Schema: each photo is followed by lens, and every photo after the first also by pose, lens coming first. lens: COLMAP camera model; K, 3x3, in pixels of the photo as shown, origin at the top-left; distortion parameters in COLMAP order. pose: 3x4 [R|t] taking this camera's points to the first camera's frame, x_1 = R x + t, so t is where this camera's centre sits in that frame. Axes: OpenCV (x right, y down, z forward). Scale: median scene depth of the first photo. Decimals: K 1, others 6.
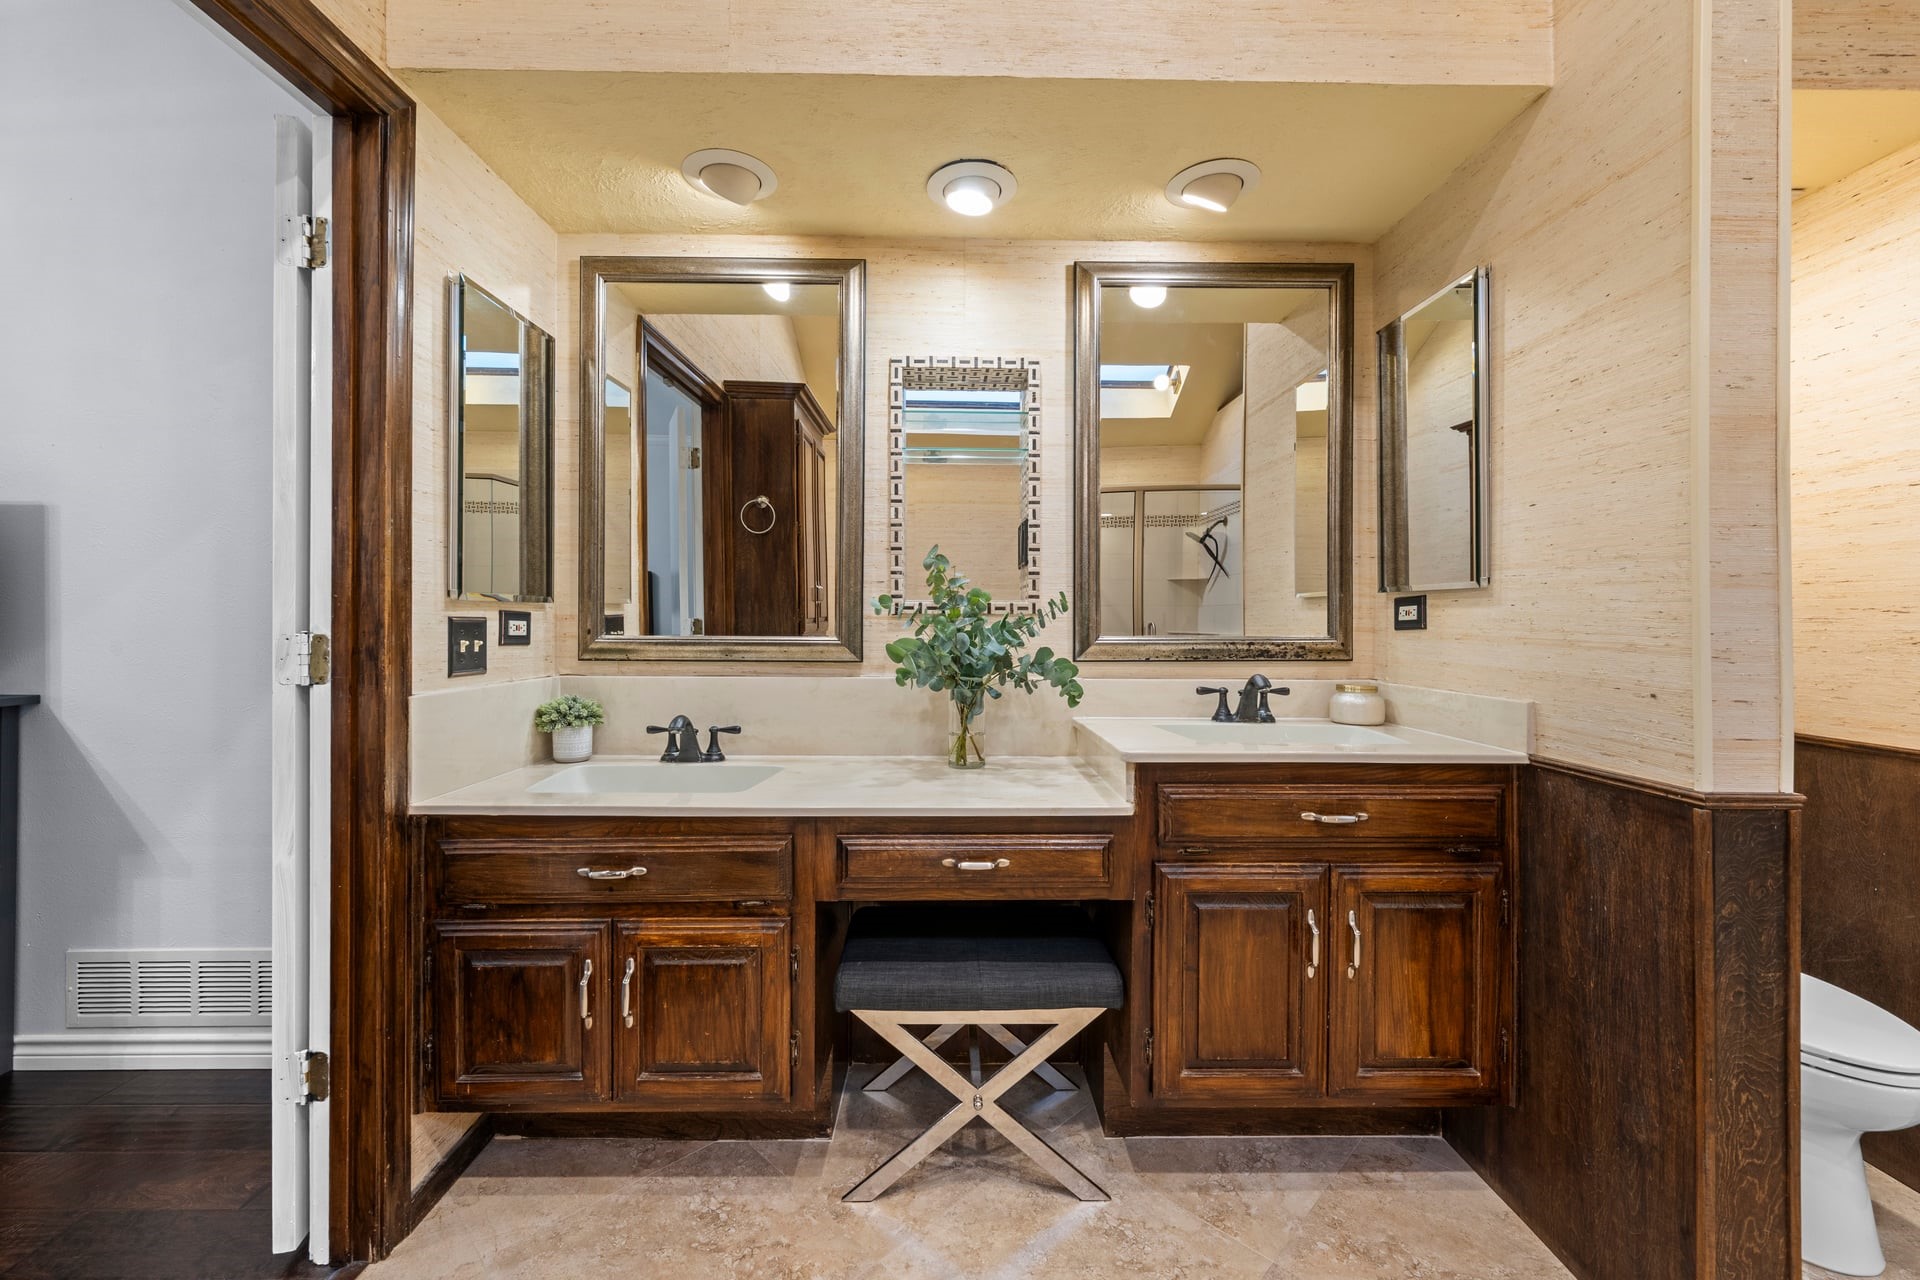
lens RADIAL K [[782.7, 0, 963.9], [0, 782.7, 619.9], [0, 0, 1]] dist [0.000565, -0.000104]
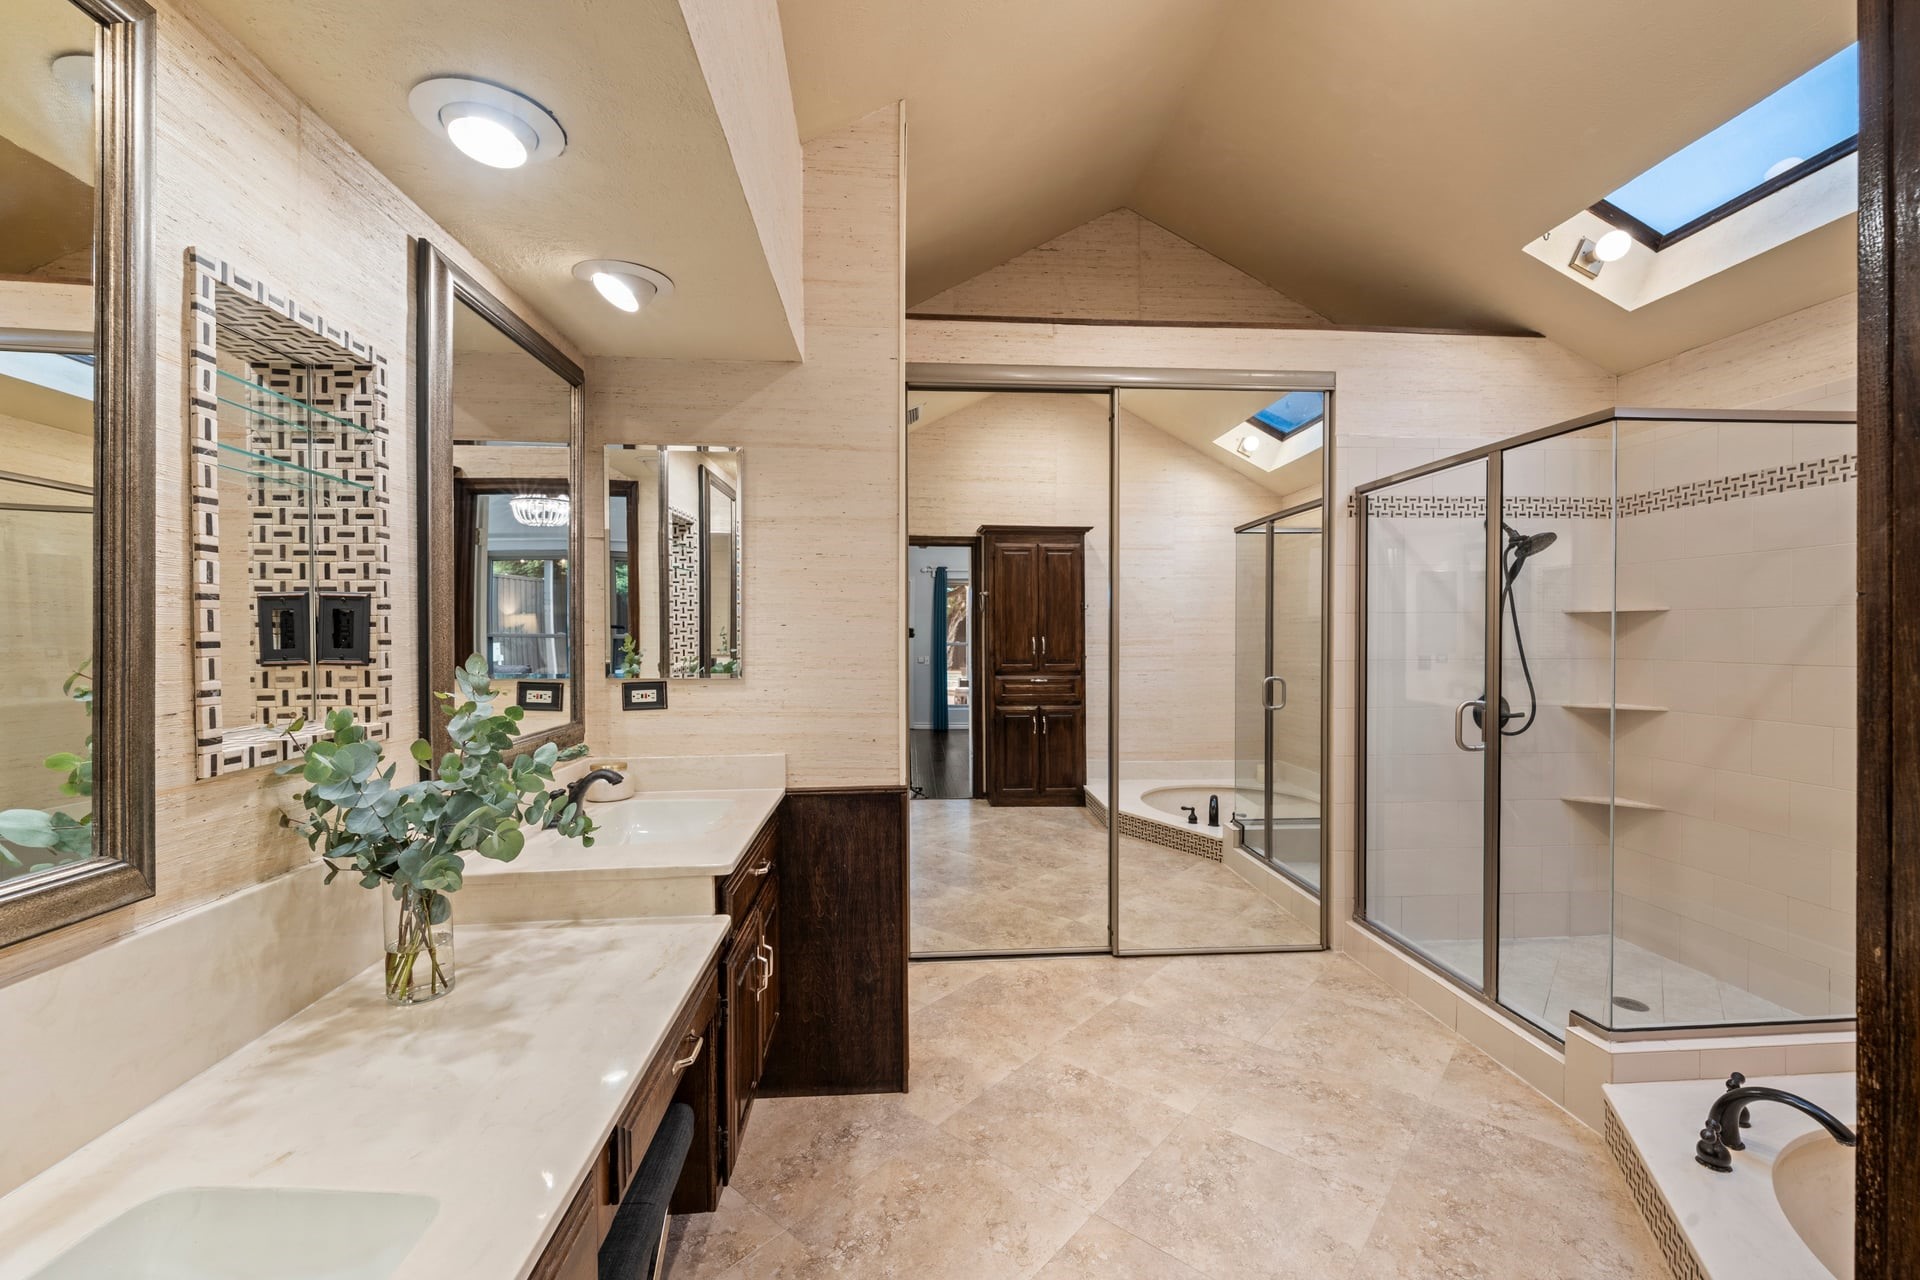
lens RADIAL K [[782.7, 0, 959.7], [0, 782.7, 639.4], [0, 0, 1]] dist [0.000565, -0.000104]
pose [[-0.064471, -0.010386, 0.997866, -0.723769], [0.001623, 0.999943, 0.010512, -0.118794], [-0.997918, 0.002297, -0.064451, 0.670352]]
